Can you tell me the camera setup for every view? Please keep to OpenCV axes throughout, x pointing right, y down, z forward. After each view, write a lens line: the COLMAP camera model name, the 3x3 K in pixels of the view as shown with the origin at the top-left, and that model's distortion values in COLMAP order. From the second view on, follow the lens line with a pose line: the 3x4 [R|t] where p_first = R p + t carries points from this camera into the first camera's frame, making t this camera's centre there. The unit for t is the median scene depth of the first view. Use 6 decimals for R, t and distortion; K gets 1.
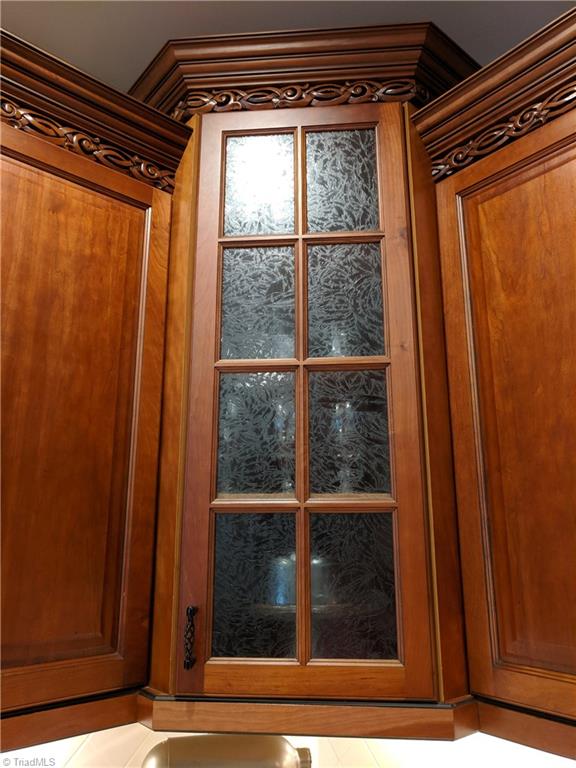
lens RADIAL K [[577.2, 0, 288.0], [0, 577.2, 384.0], [0, 0, 1]] dist [0.003040, 0.005759]
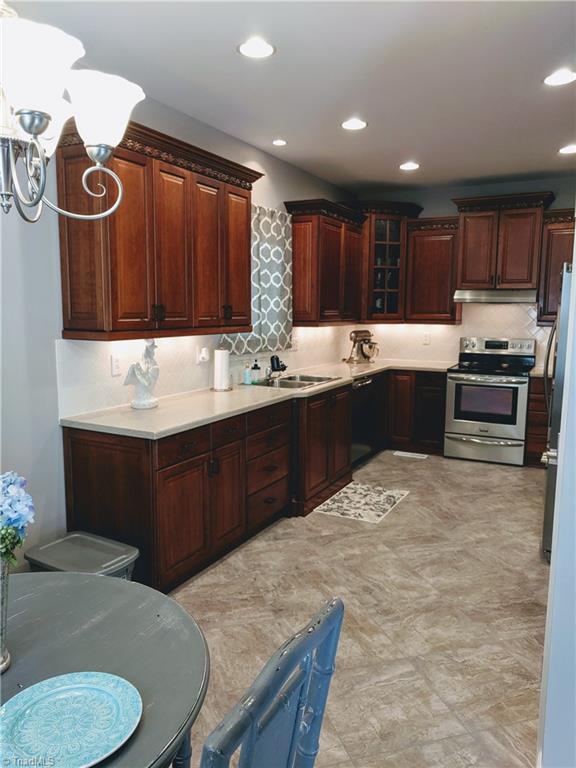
lens RADIAL K [[584.9, 0, 288.0], [0, 584.9, 384.0], [0, 0, 1]] dist [0.011086, 0.012863]
pose [[0.924833, -0.044660, 0.377742, -3.373786], [-0.100536, 0.929068, 0.355985, -1.001538], [-0.366846, -0.367204, 0.854743, -4.372983]]
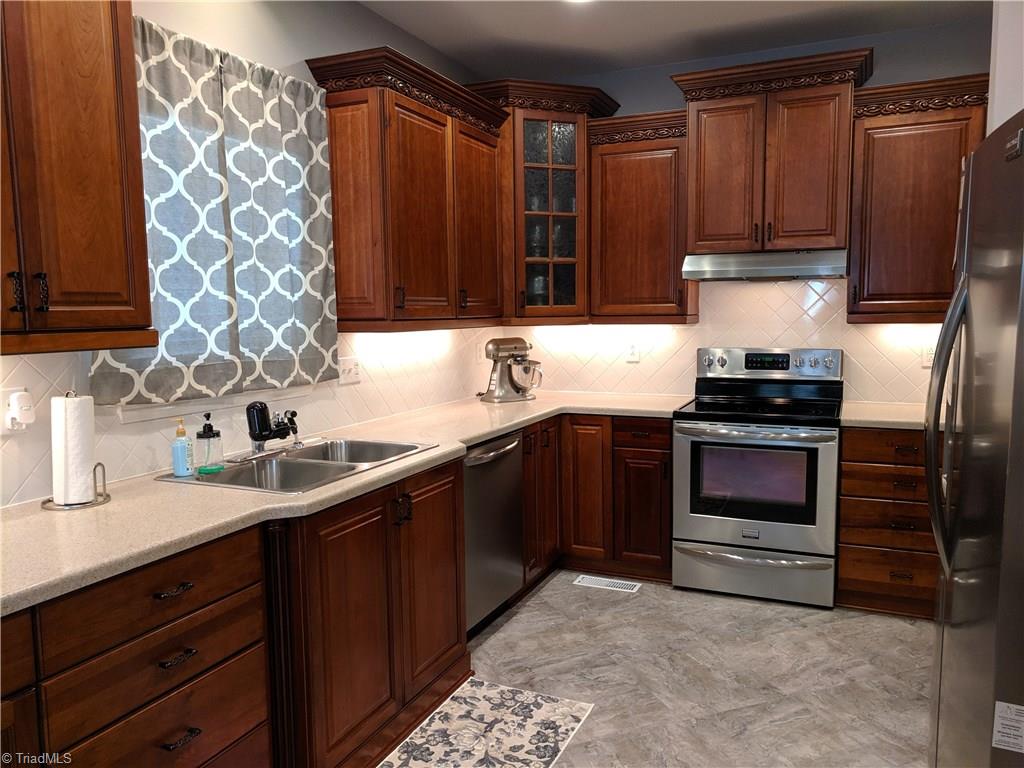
lens RADIAL K [[769.6, 0, 512.0], [0, 769.6, 384.0], [0, 0, 1]] dist [0.003040, 0.005759]
pose [[0.903431, -0.052452, 0.425514, -2.011945], [-0.094711, 0.943551, 0.317397, -0.479909], [-0.418142, -0.327047, 0.847465, -2.738847]]
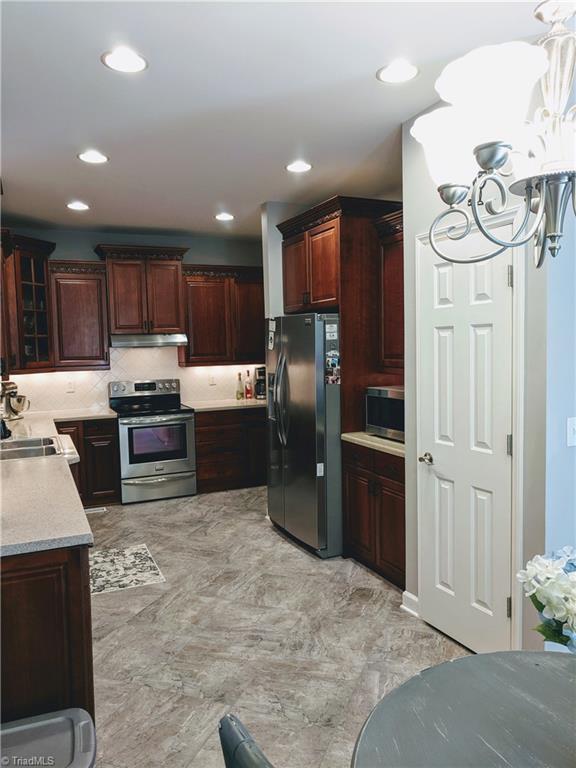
lens RADIAL K [[577.2, 0, 288.0], [0, 577.2, 384.0], [0, 0, 1]] dist [0.003040, 0.005759]
pose [[0.278060, -0.070845, 0.957947, -4.652604], [-0.216544, 0.966982, 0.134369, -0.625350], [-0.935837, -0.244801, 0.253538, -2.802564]]
